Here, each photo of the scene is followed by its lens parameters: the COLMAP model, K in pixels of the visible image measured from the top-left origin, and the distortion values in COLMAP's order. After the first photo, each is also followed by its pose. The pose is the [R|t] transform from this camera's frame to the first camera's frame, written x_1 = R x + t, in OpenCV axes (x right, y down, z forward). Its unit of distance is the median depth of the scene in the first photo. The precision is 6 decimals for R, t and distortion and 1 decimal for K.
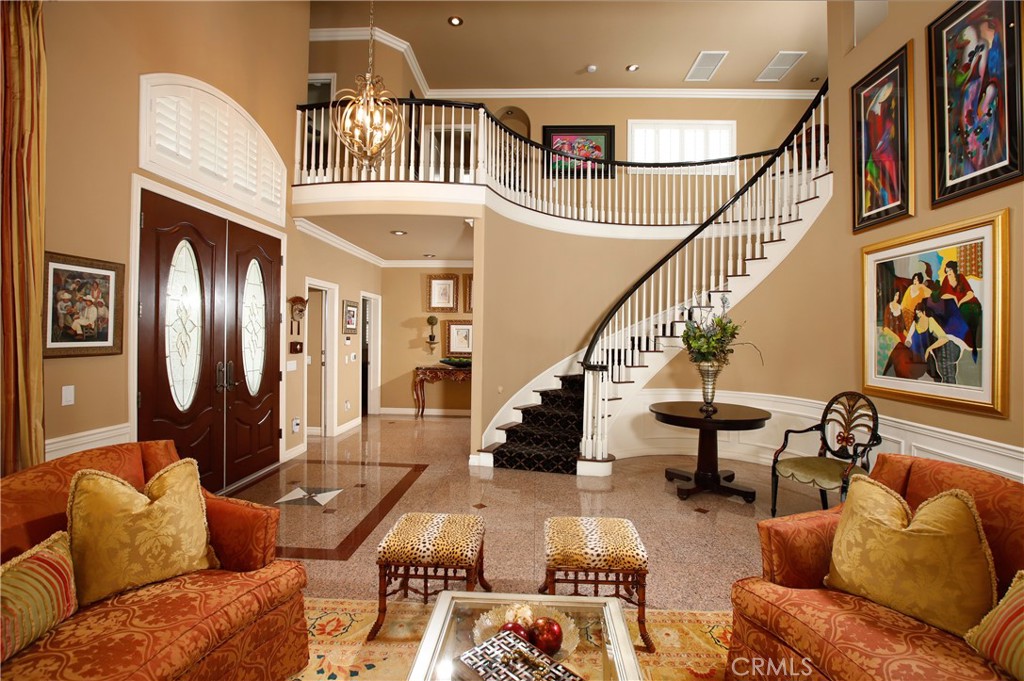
lens RADIAL K [[485.3, 0, 510.6], [0, 485.3, 326.0], [0, 0, 1]] dist [-0.003264, 0.015212]
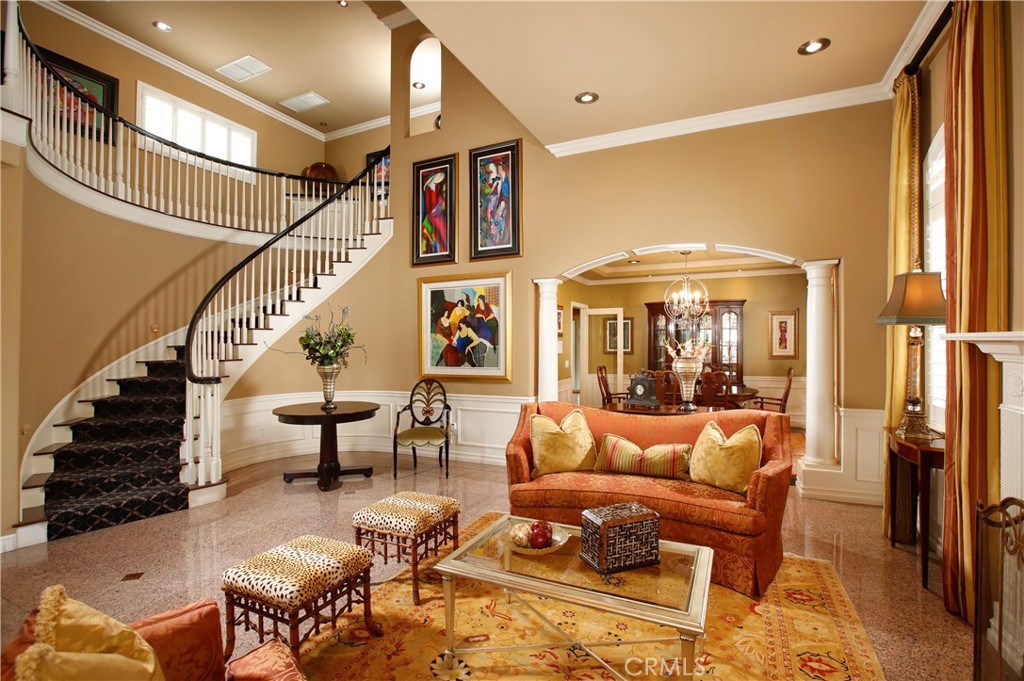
lens RADIAL K [[488.2, 0, 512.0], [0, 488.2, 340.5], [0, 0, 1]] dist [-0.001716, 0.000429]
pose [[0.411481, -0.015026, 0.911294, -0.508751], [0.000070, 0.999865, 0.016454, -0.001946], [-0.911418, -0.006706, 0.411427, 0.171597]]
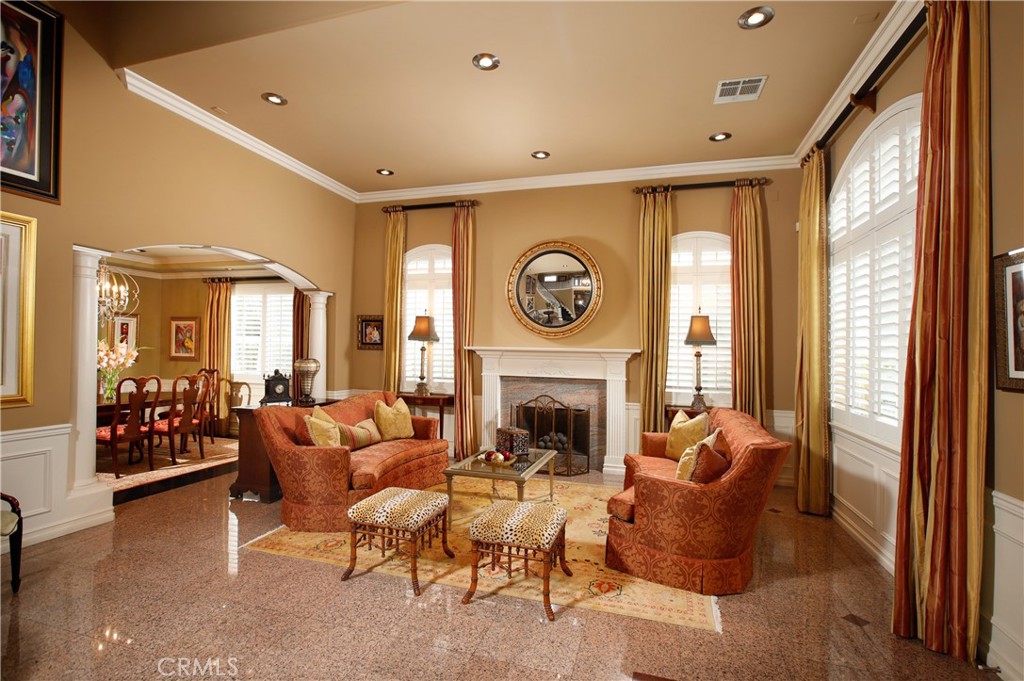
lens RADIAL K [[456.0, 0, 513.6], [0, 456.0, 352.4], [0, 0, 1]] dist [-0.000574, 0.000147]
pose [[-0.964511, -0.034136, 0.261828, -0.253716], [-0.038193, 0.999216, -0.010418, 0.027969], [-0.261267, -0.020048, -0.965058, 1.267666]]
